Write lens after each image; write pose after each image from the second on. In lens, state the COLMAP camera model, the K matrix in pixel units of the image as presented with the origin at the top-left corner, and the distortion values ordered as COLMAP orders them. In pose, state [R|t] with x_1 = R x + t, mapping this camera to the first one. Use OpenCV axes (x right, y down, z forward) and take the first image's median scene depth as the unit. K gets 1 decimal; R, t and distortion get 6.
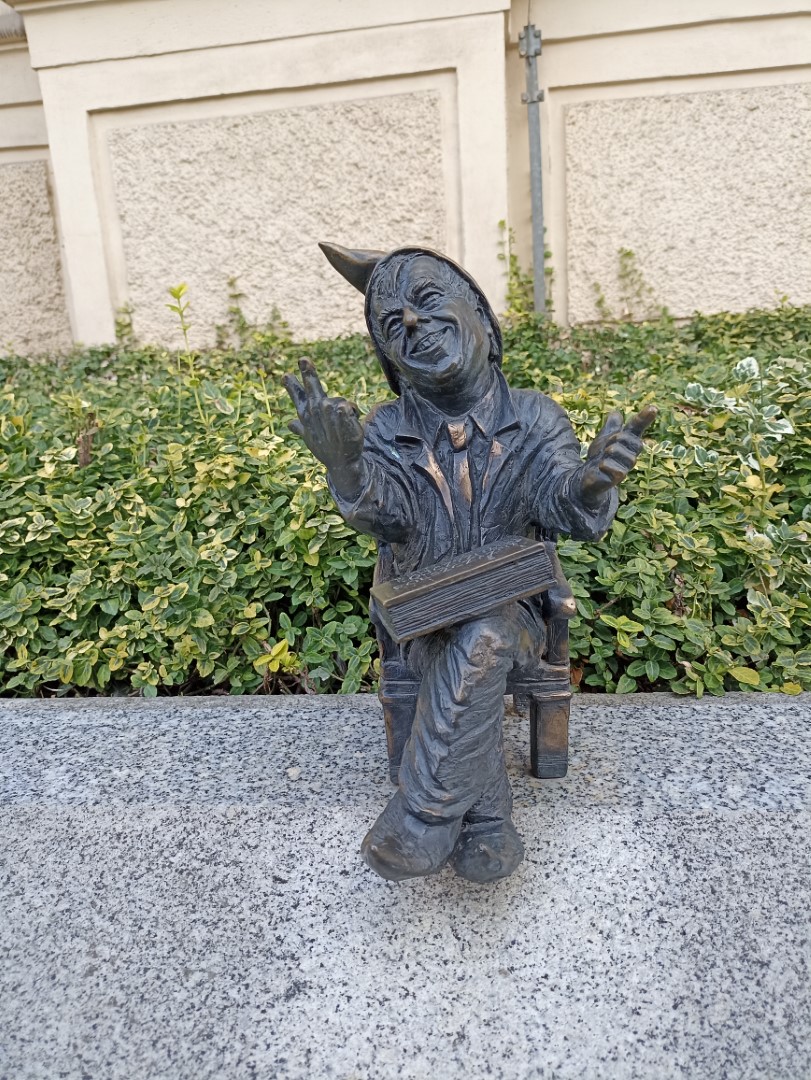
lens RADIAL K [[799.0, 0, 405.5], [0, 799.0, 540.0], [0, 0, 1]] dist [0.005078, -0.005272]
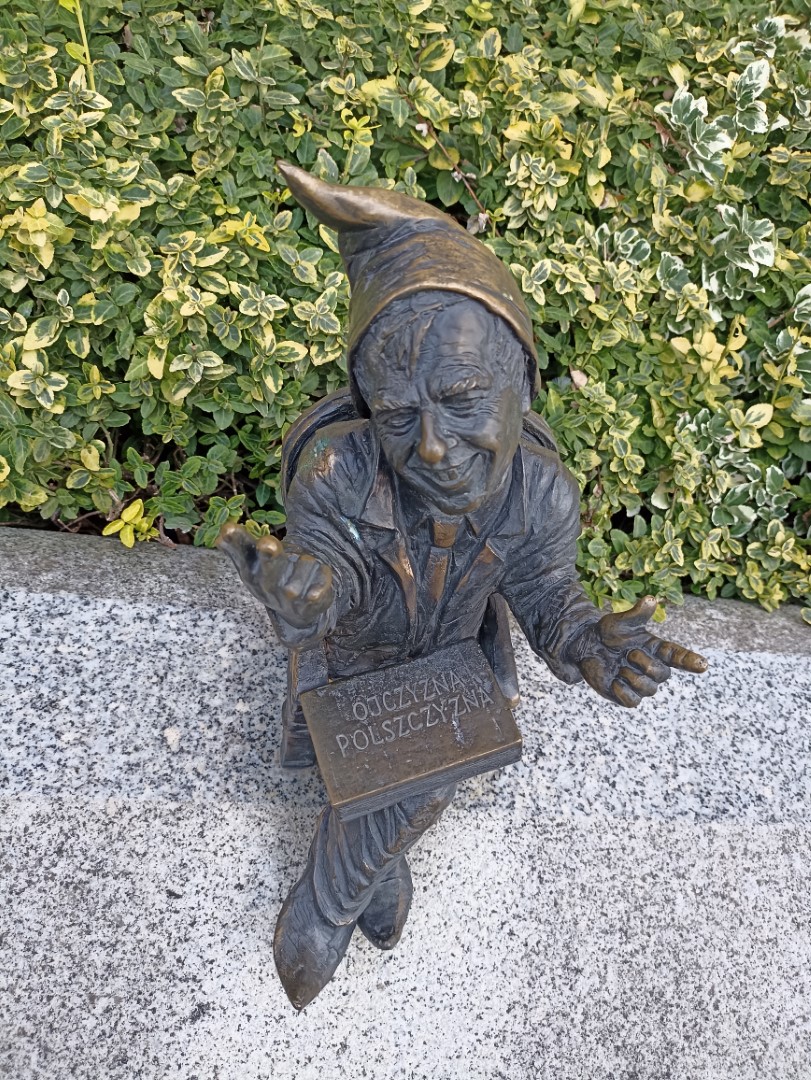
lens RADIAL K [[799.0, 0, 405.5], [0, 799.0, 540.0], [0, 0, 1]] dist [0.005078, -0.005272]
pose [[0.951957, 0.045977, 0.302761, -0.216861], [-0.235502, 0.741878, 0.627818, -0.659003], [-0.195746, -0.668957, 0.717064, 0.536403]]
